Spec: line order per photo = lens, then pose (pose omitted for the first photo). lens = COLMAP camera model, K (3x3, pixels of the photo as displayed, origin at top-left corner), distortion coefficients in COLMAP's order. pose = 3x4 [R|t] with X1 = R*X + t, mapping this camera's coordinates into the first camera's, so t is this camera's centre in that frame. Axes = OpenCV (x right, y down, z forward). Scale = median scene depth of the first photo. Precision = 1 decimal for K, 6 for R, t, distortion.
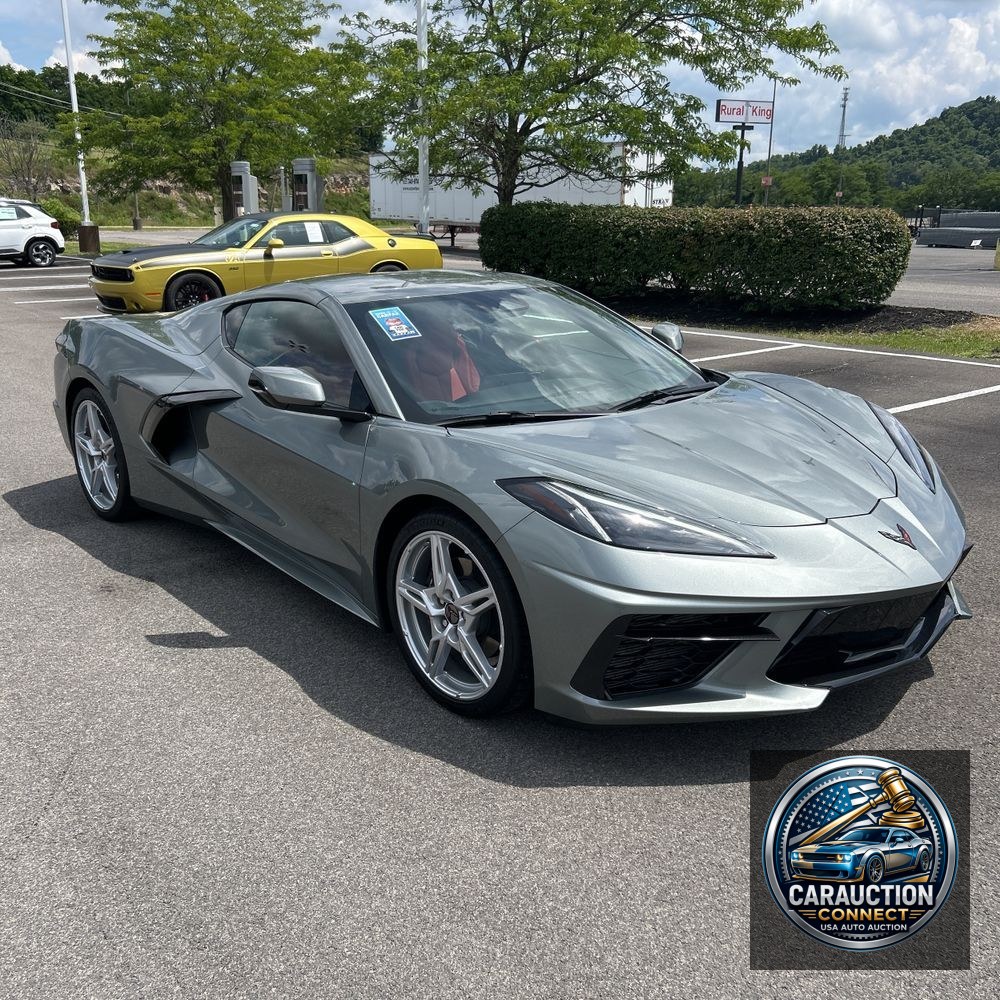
lens RADIAL K [[1002.5, 0, 503.2], [0, 1002.5, 497.9], [0, 0, 1]] dist [0.023830, -0.004583]
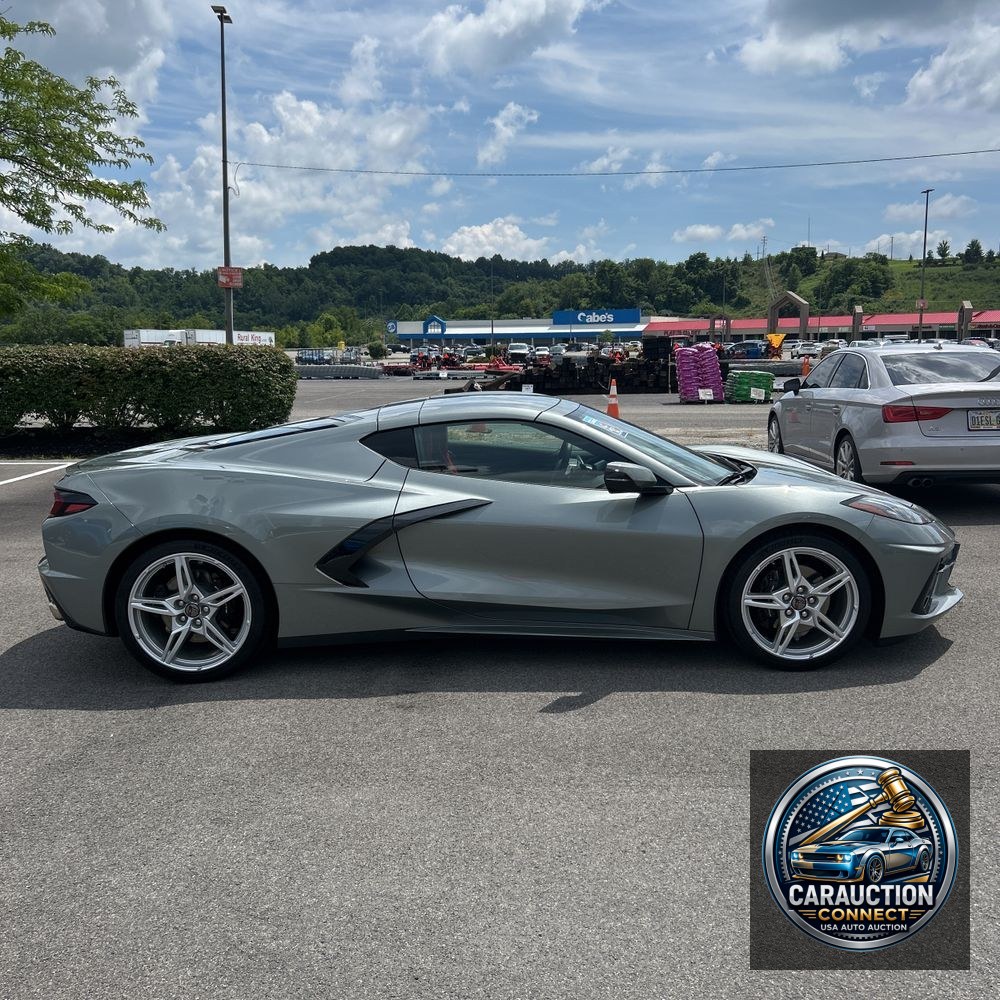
lens RADIAL K [[1011.3, 0, 500.5], [0, 1011.3, 482.8], [0, 0, 1]] dist [0.078294, -0.223204]
pose [[0.670010, -0.111619, 0.733913, -0.256394], [0.217817, 0.974676, -0.050615, -0.013970], [-0.709678, 0.193771, 0.677355, 0.046154]]
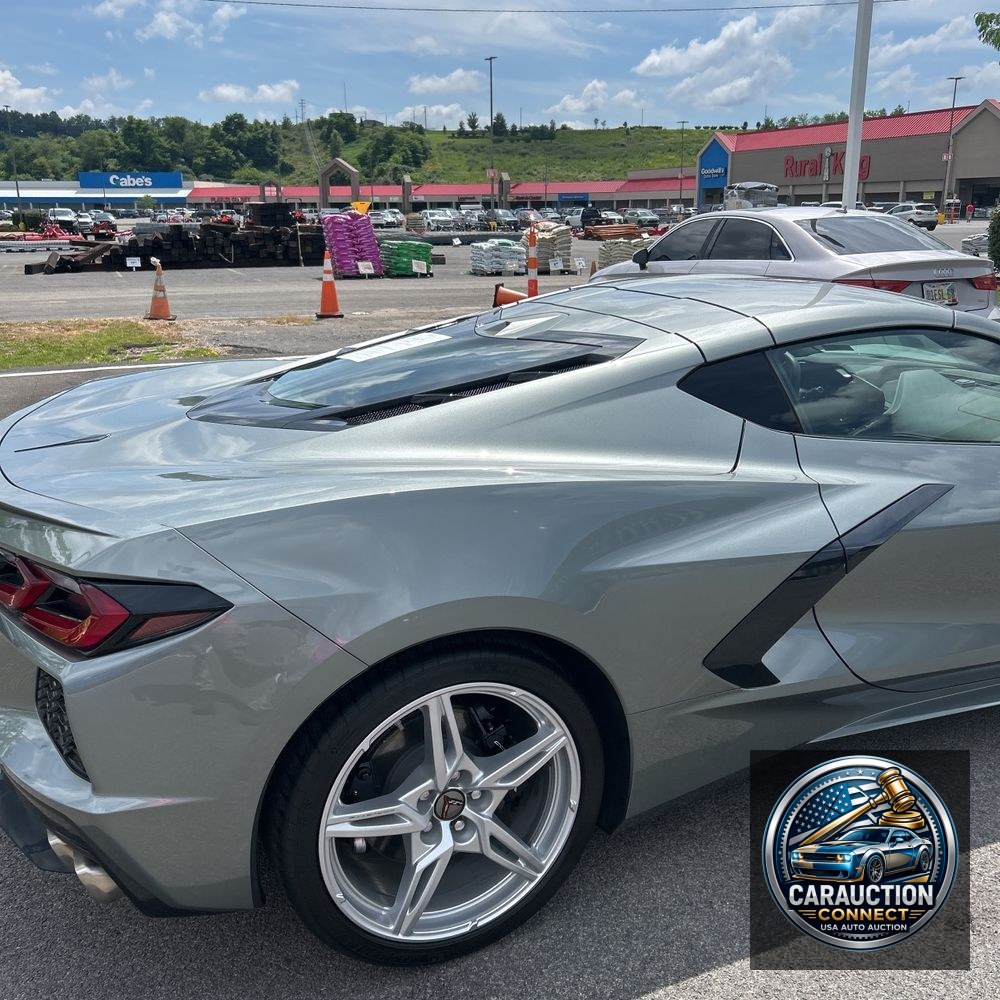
lens RADIAL K [[1018.6, 0, 500.0], [0, 1018.6, 500.0], [0, 0, 1]] dist [0.011656, -0.019574]
pose [[0.299996, -0.265223, 0.916329, -0.213783], [0.265752, 0.945781, 0.186744, -0.065754], [-0.916176, 0.187494, 0.354214, 0.238428]]
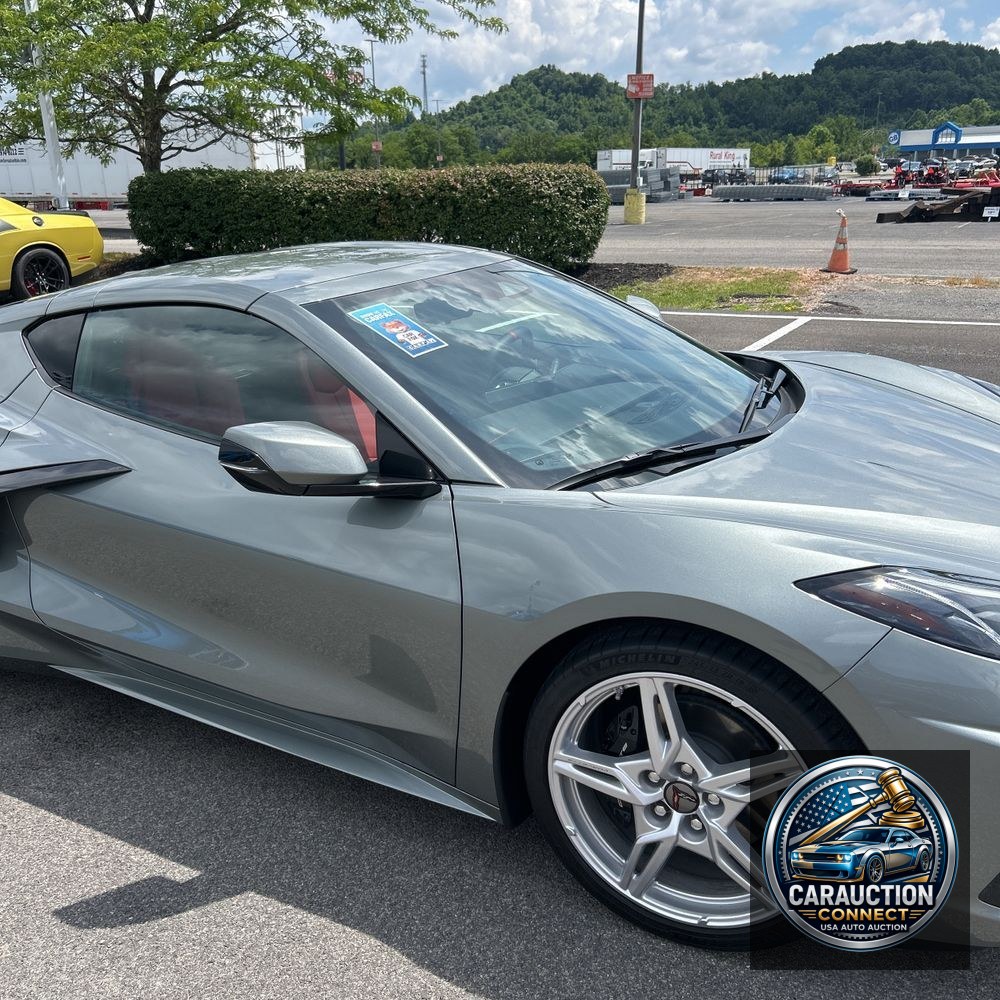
lens RADIAL K [[1003.9, 0, 484.6], [0, 1003.9, 501.5], [0, 0, 1]] dist [0.027546, -0.011542]
pose [[0.935269, -0.138389, 0.325763, -0.060690], [0.128179, 0.990349, 0.052710, -0.020019], [-0.329913, -0.007542, 0.943981, 0.081812]]
